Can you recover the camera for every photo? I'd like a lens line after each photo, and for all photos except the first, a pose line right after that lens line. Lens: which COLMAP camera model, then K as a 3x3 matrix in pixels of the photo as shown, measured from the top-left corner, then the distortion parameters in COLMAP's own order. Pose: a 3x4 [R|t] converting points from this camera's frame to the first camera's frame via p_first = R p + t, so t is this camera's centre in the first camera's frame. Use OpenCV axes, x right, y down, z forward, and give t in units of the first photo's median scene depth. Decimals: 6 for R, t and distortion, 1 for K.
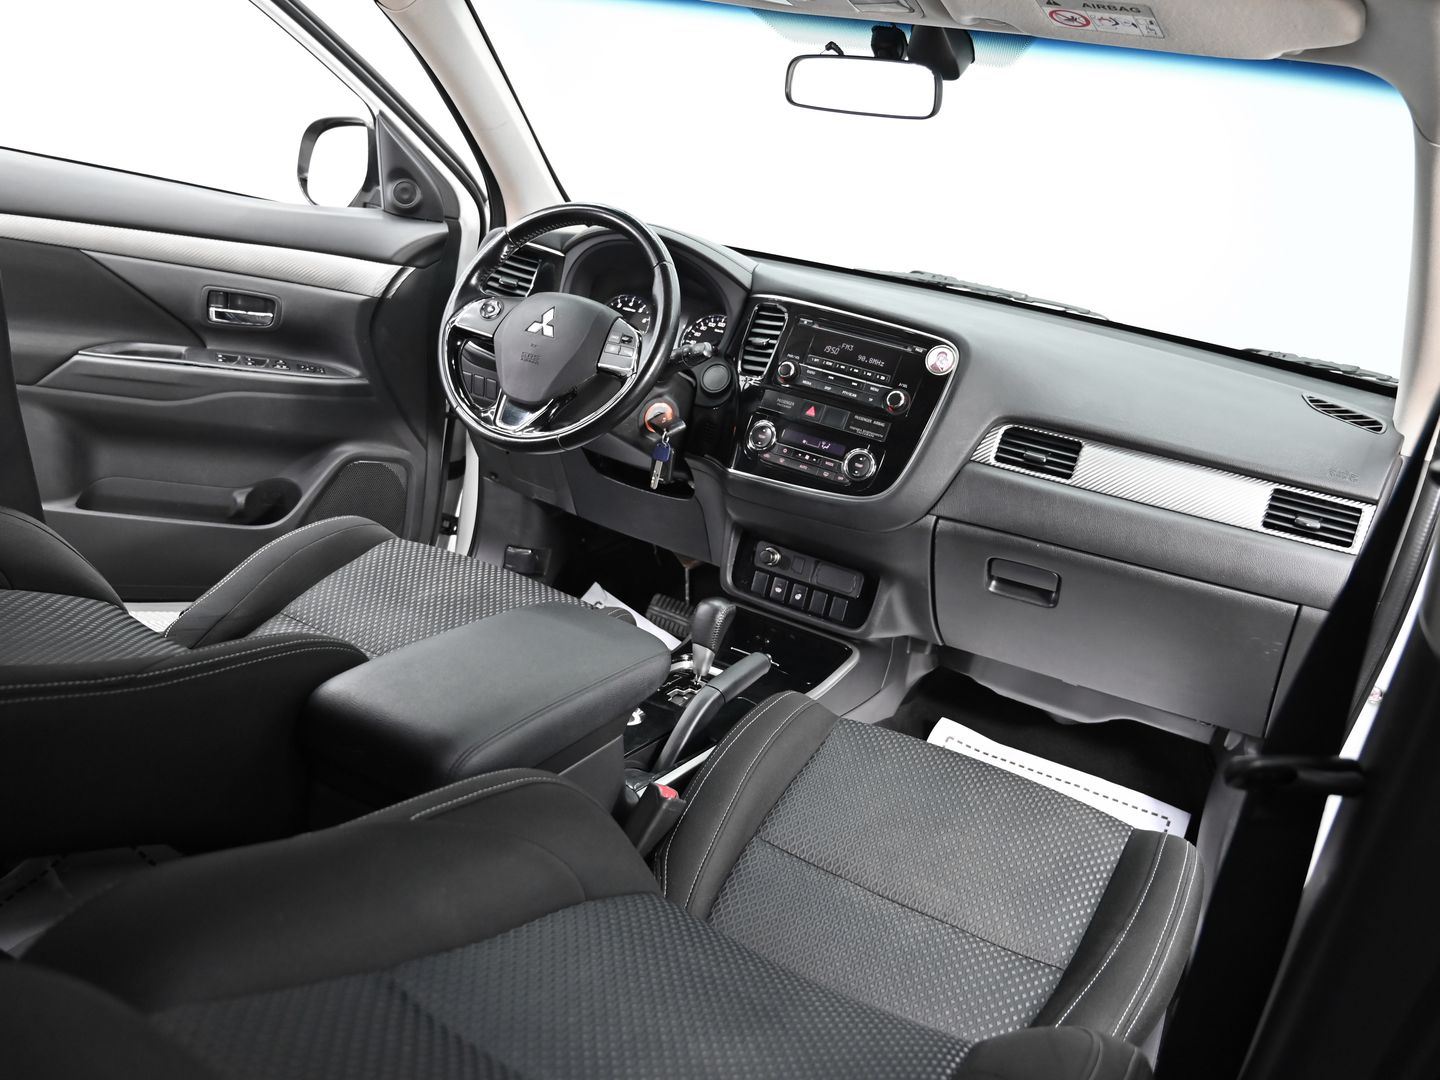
lens RADIAL K [[1307.2, 0, 720.0], [0, 1307.2, 540.0], [0, 0, 1]] dist [0.000916, 0.000039]
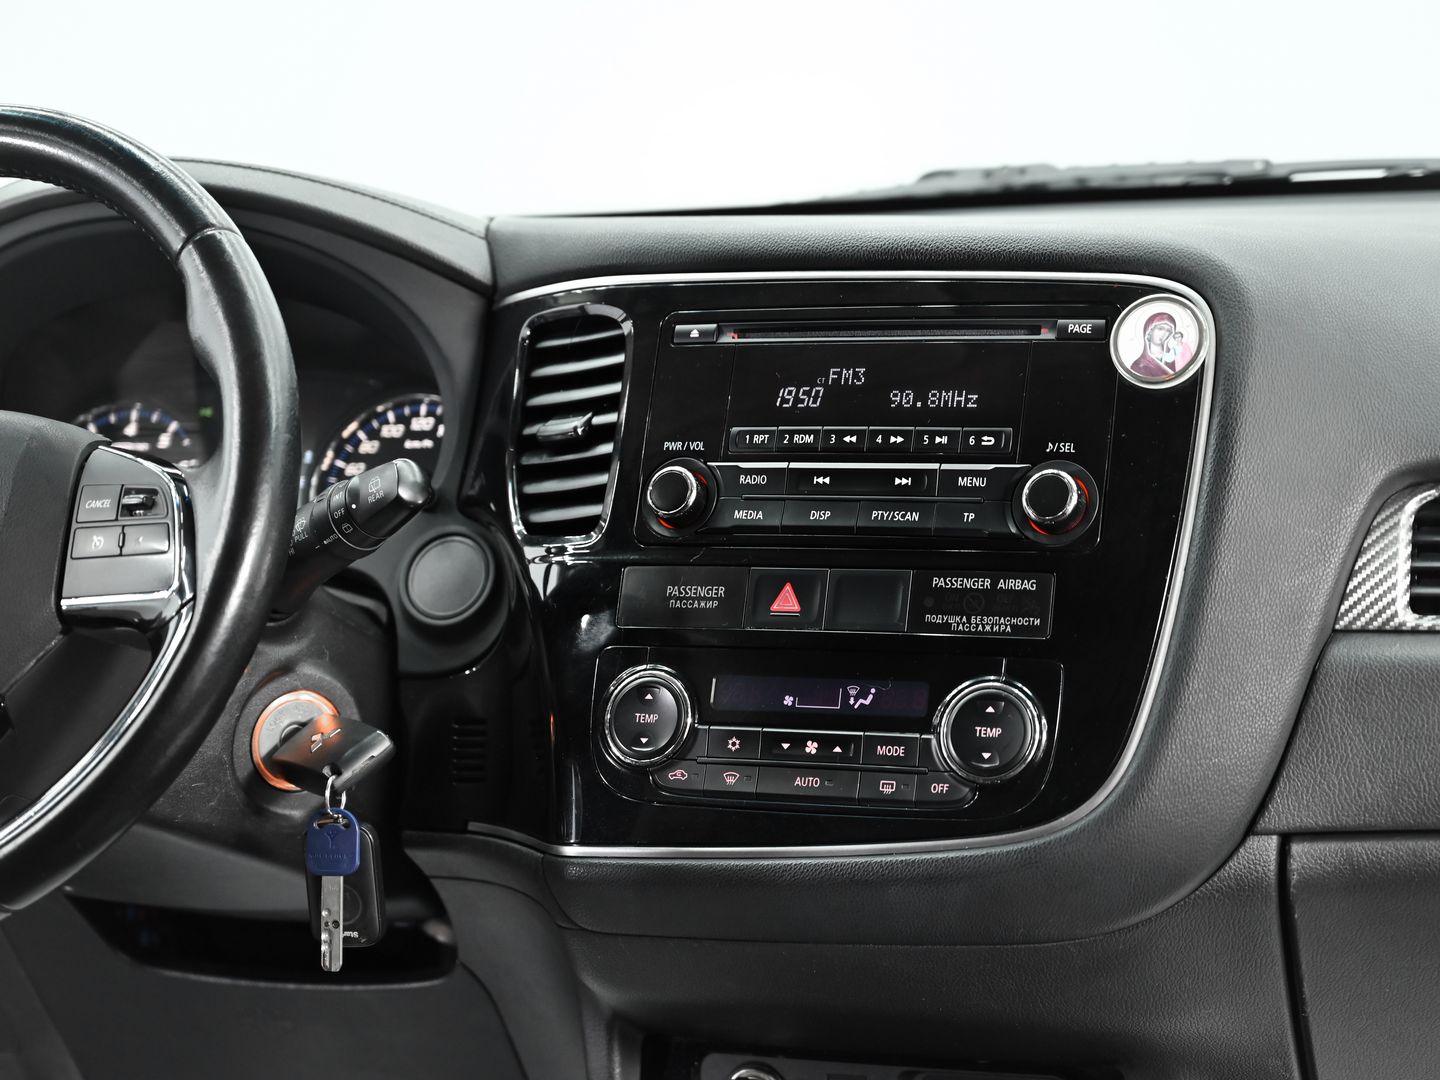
lens RADIAL K [[2824.3, 0, 720.0], [0, 2824.3, 540.0], [0, 0, 1]] dist [-0.007264, -0.062275]
pose [[0.966296, -0.220181, 0.133386, -0.029407], [0.239312, 0.959251, -0.150222, -0.015621], [-0.094875, 0.177080, 0.979613, 0.339277]]
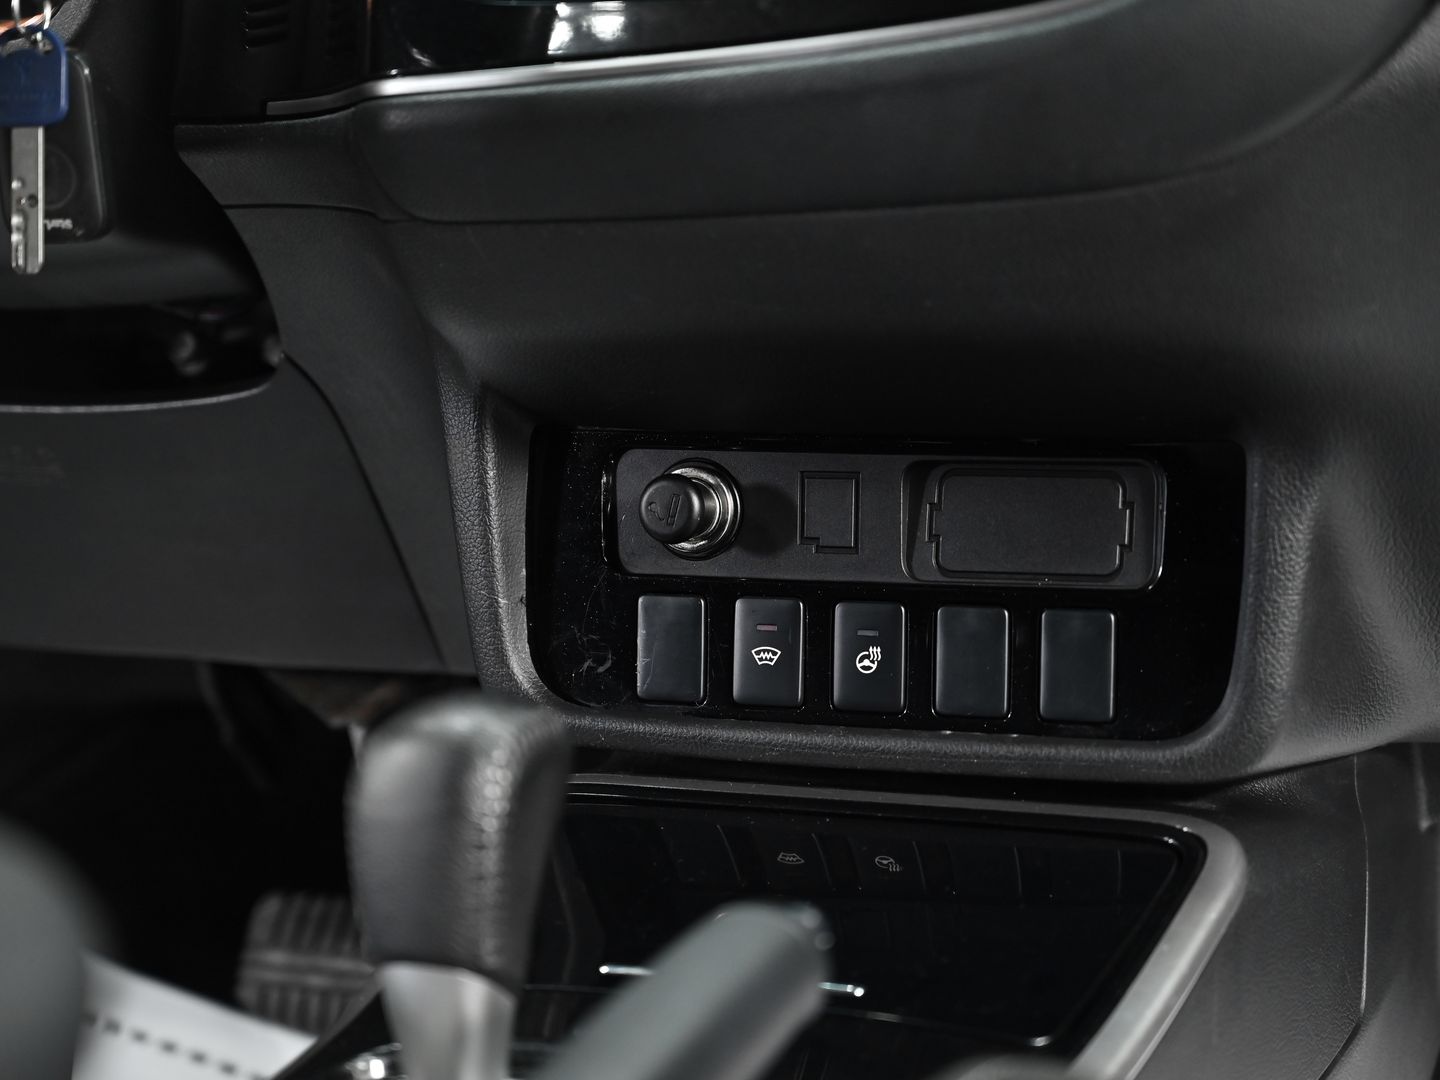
lens RADIAL K [[3168.3, 0, 786.3], [0, 3168.3, 540.4], [0, 0, 1]] dist [-0.022845, 0.067426]
pose [[0.969310, -0.227585, 0.092969, 0.006038], [0.236449, 0.966576, -0.099107, 0.072945], [-0.067306, 0.118048, 0.990724, 0.523771]]
